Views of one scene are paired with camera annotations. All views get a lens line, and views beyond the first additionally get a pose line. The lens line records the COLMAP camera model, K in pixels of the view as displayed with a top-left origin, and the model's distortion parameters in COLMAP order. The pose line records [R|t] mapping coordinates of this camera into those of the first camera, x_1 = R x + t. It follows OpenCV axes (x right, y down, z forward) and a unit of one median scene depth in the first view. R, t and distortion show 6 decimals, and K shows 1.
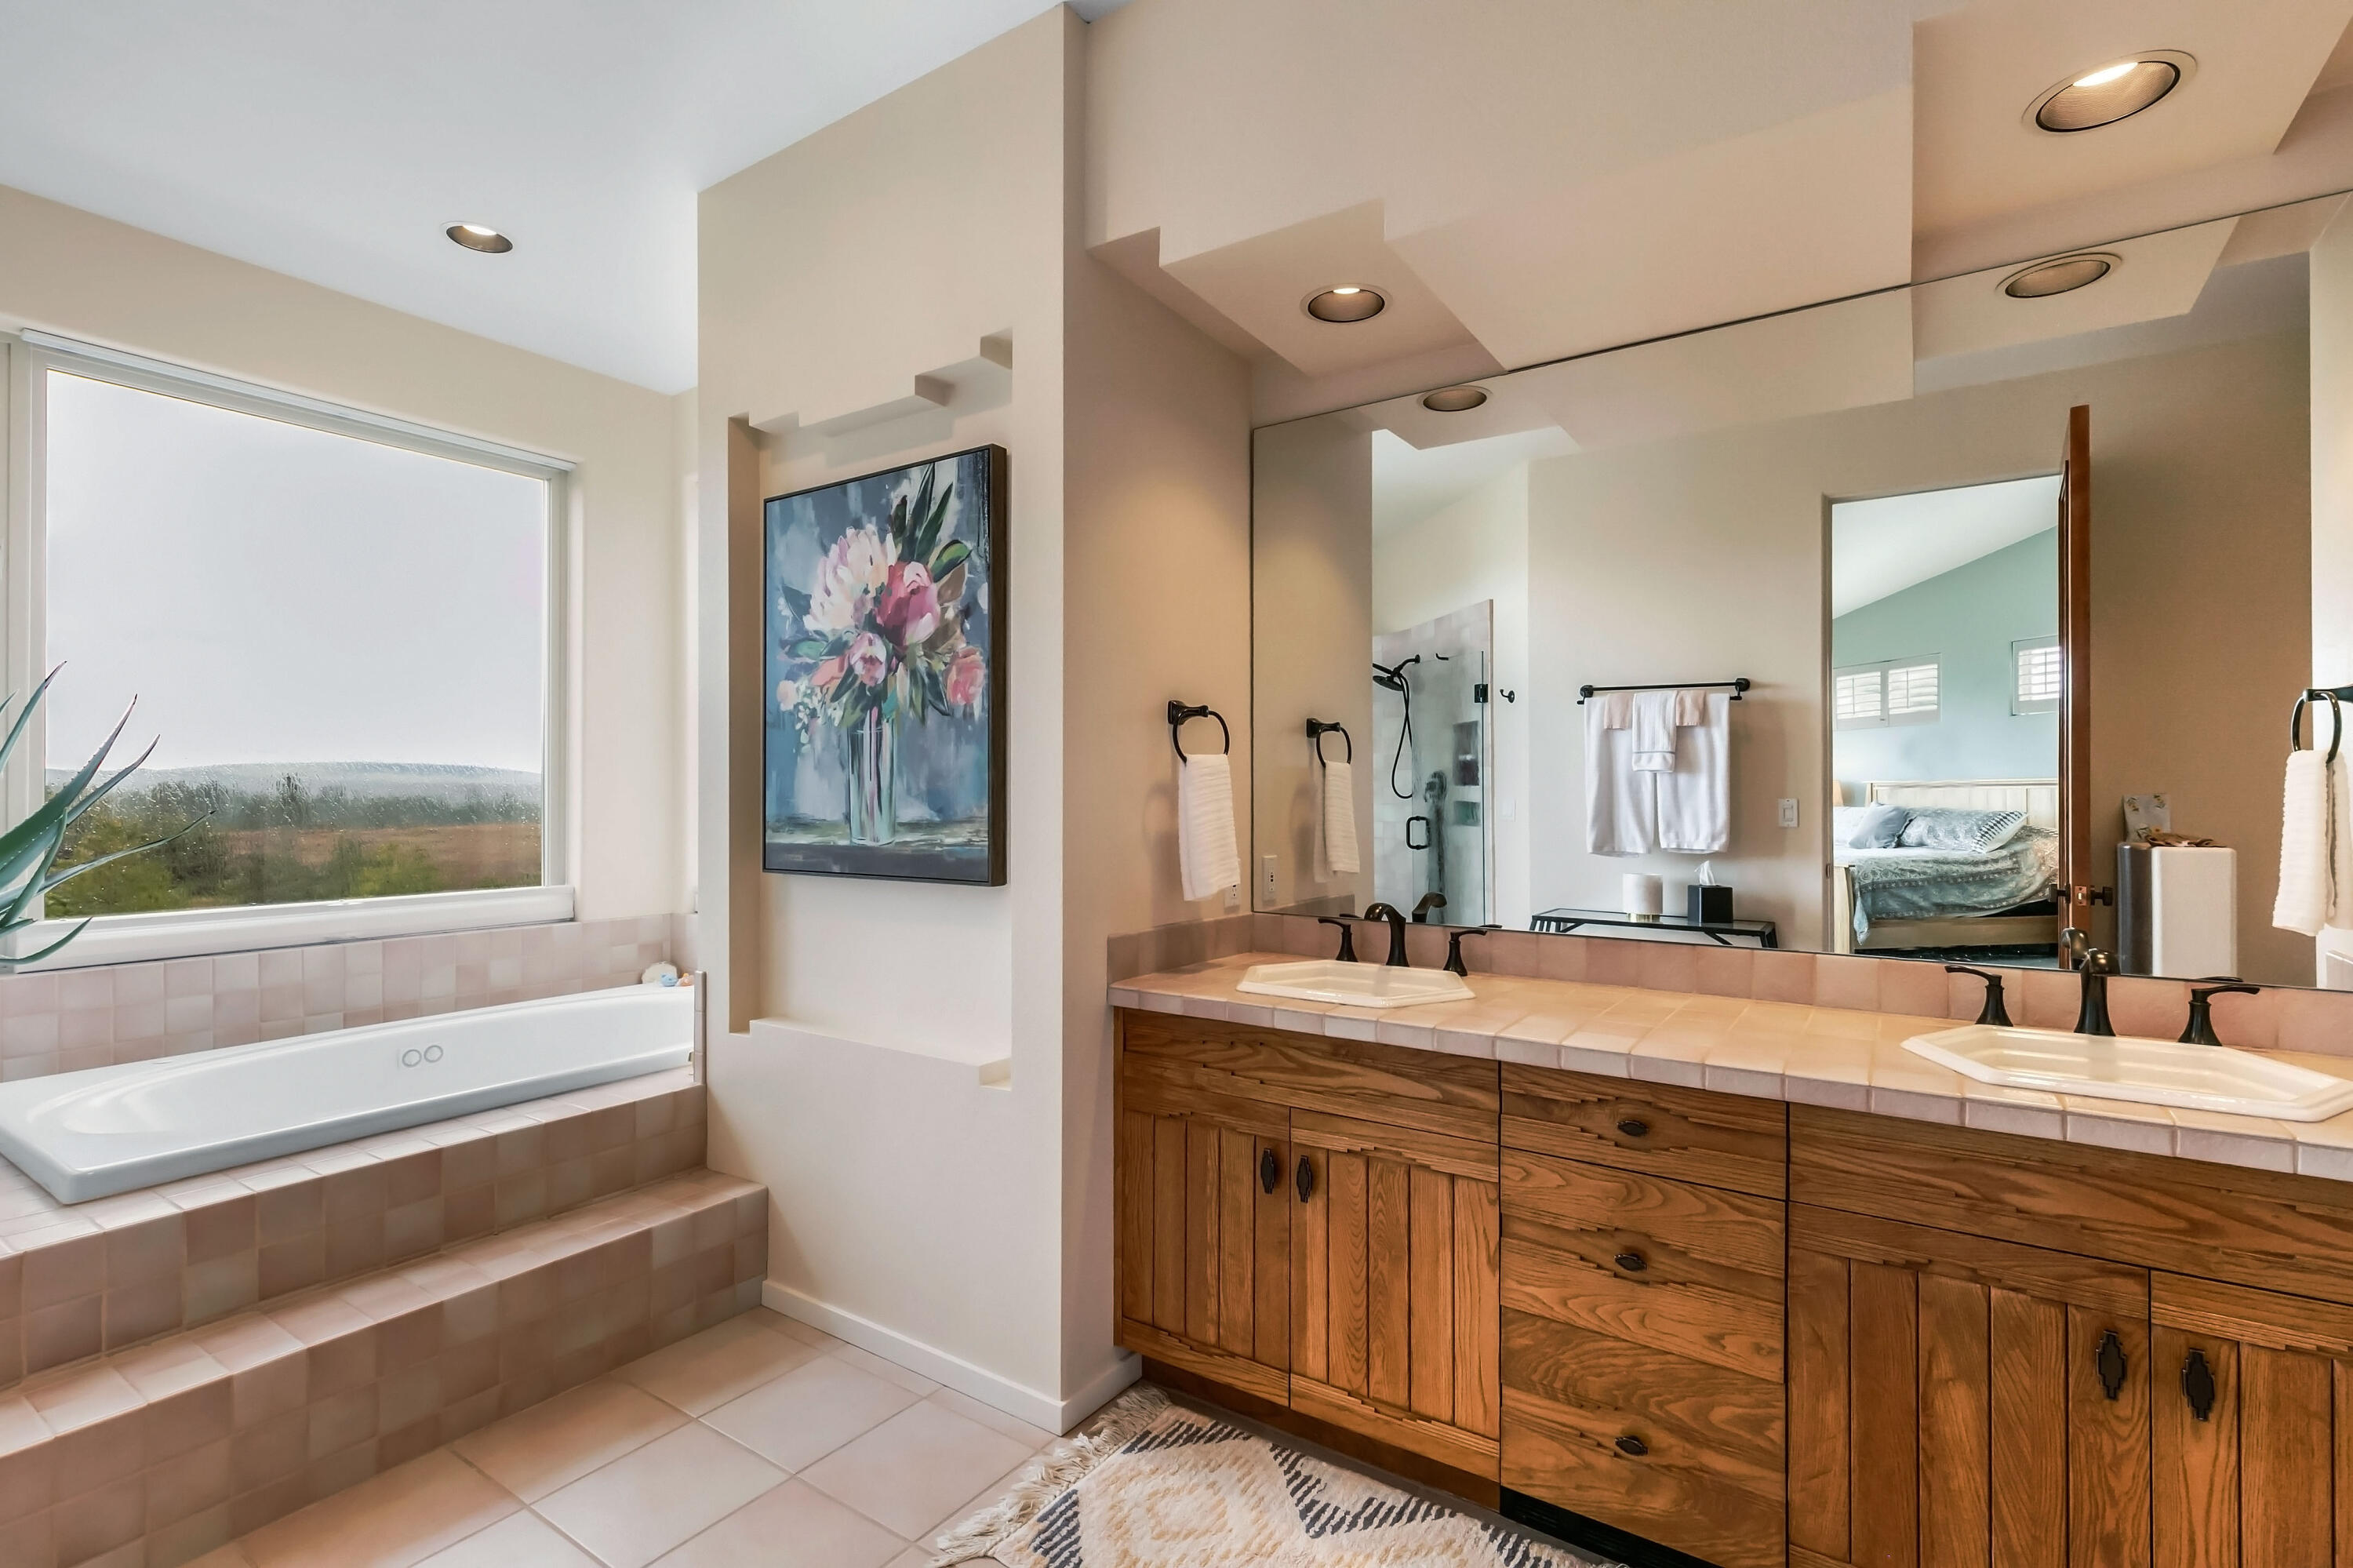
lens RADIAL K [[1104.5, 0, 1177.4], [0, 1104.5, 781.4], [0, 0, 1]] dist [0.010561, -0.001608]
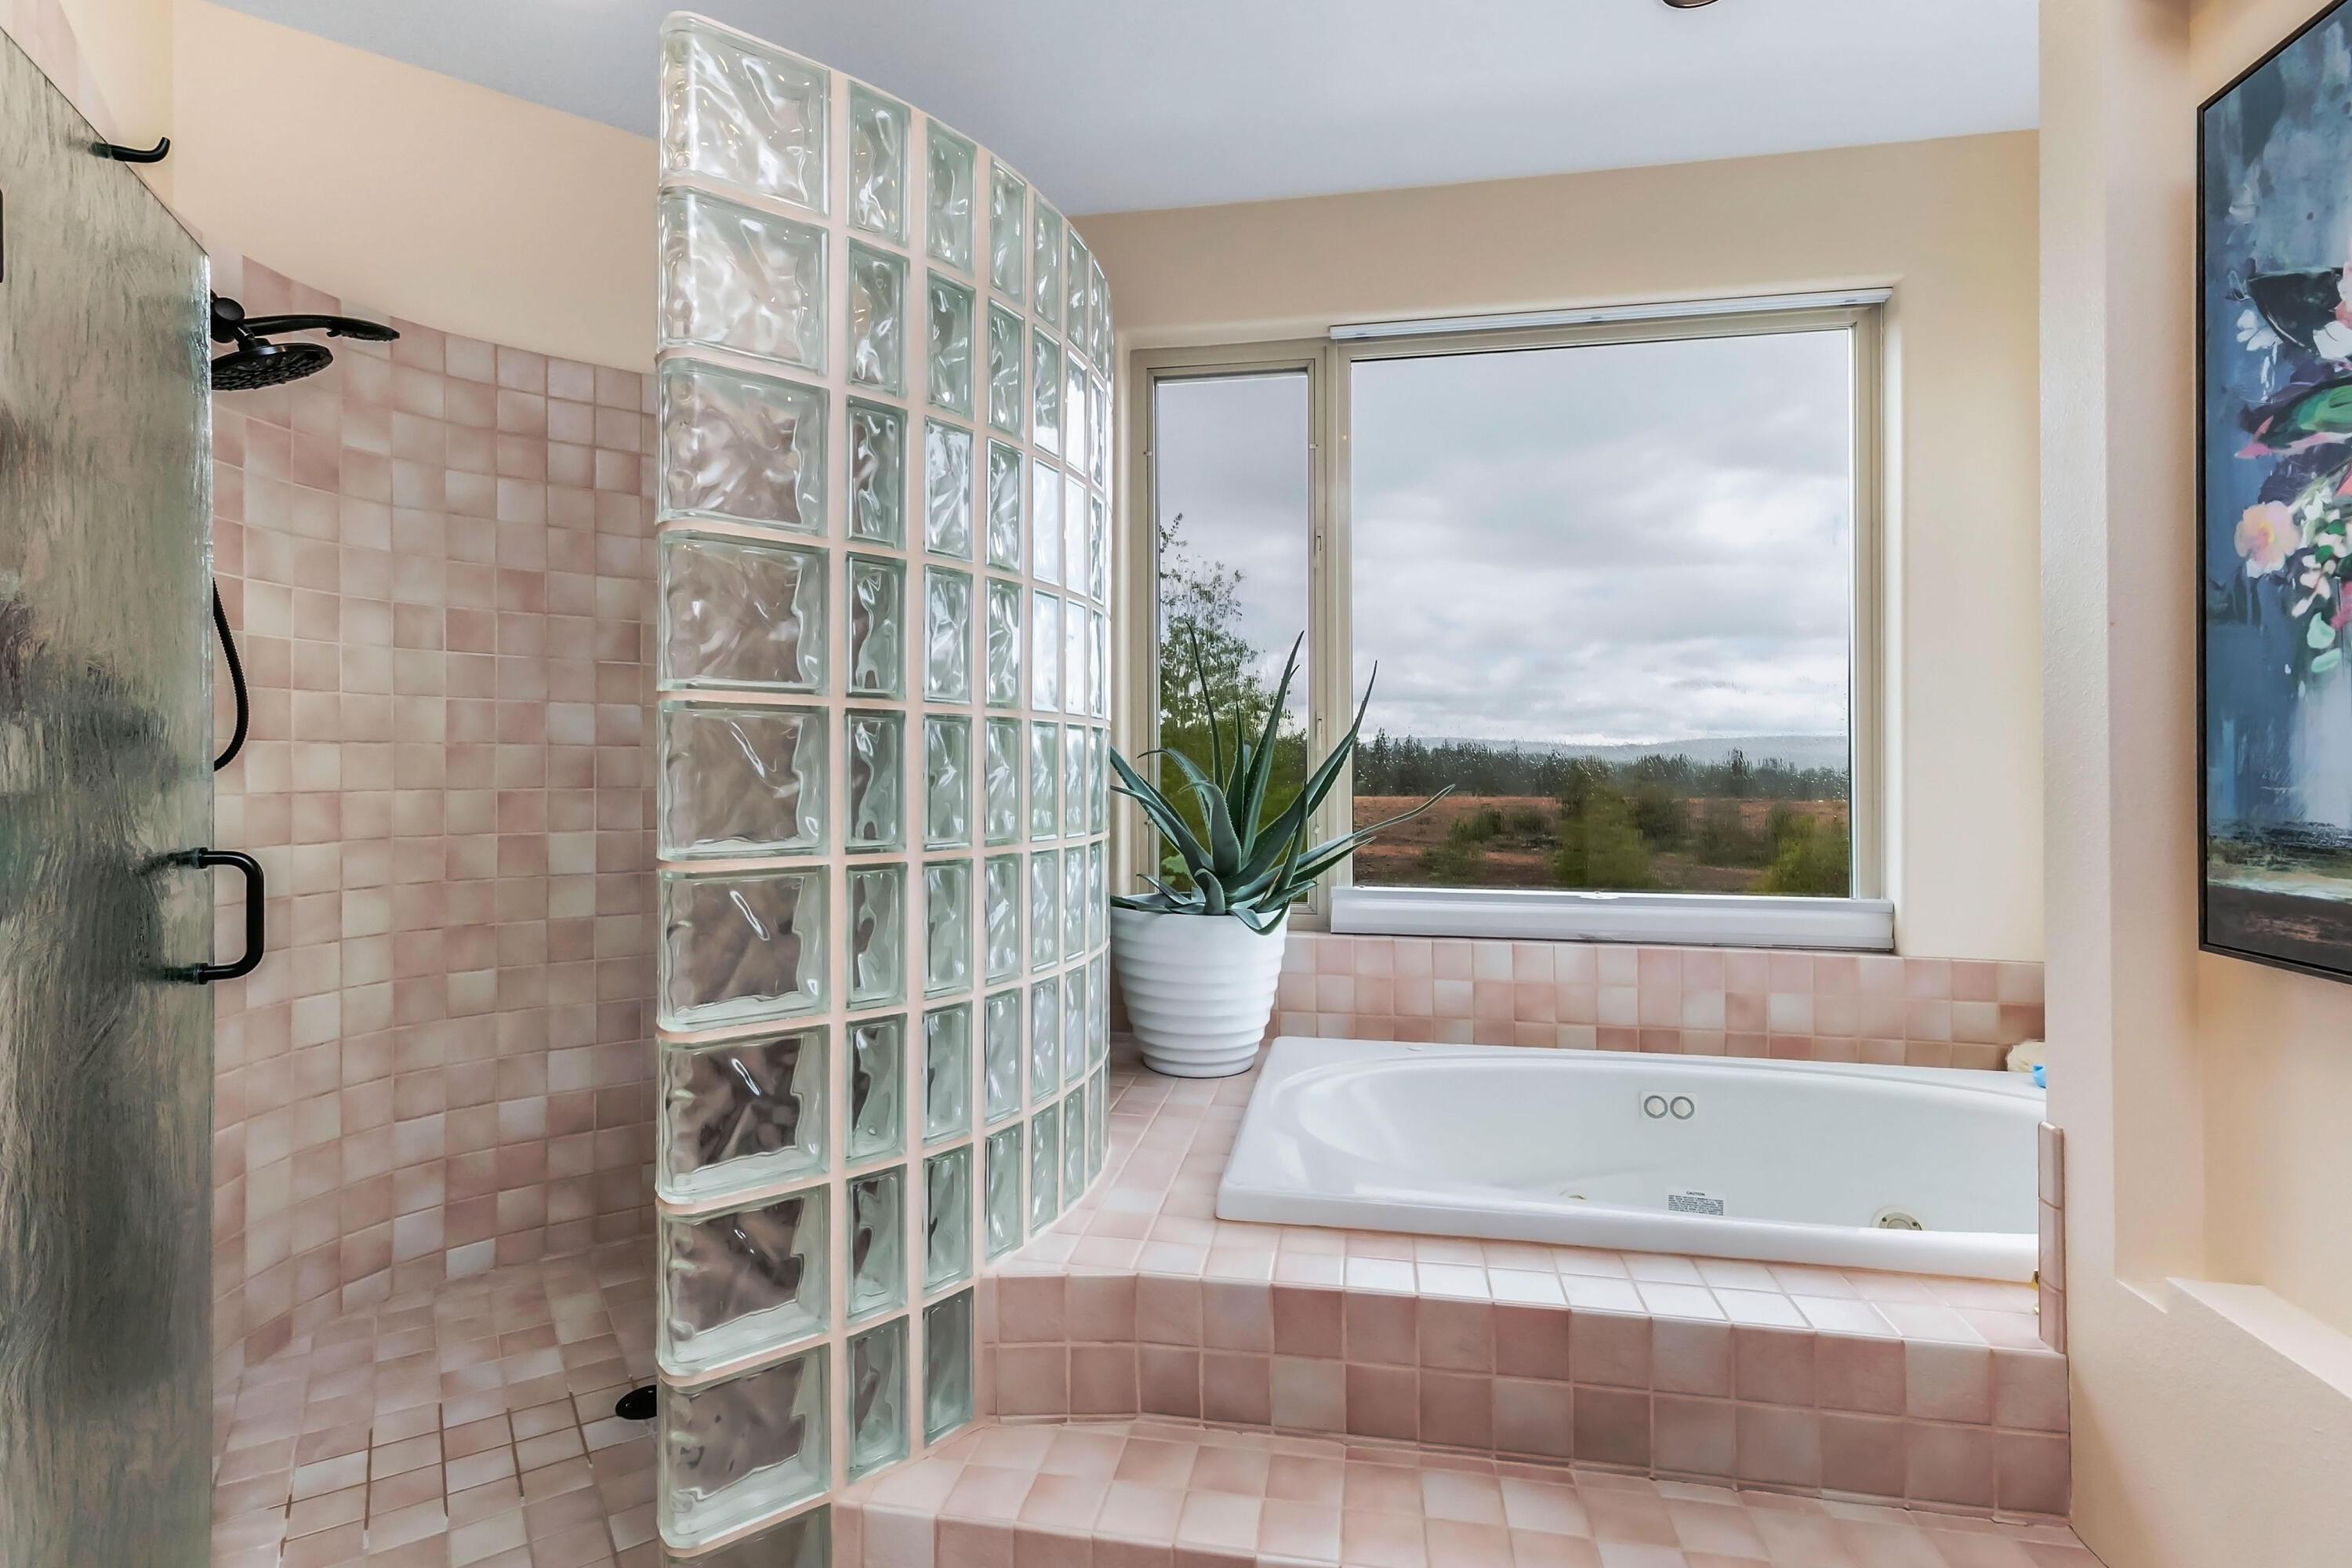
lens RADIAL K [[1104.0, 0, 1185.6], [0, 1104.0, 748.5], [0, 0, 1]] dist [0.010561, -0.001608]
pose [[0.408070, -0.008494, -0.912911, -0.133330], [0.003927, 0.999964, -0.007549, 0.003217], [0.912942, -0.000504, 0.408088, 0.447290]]
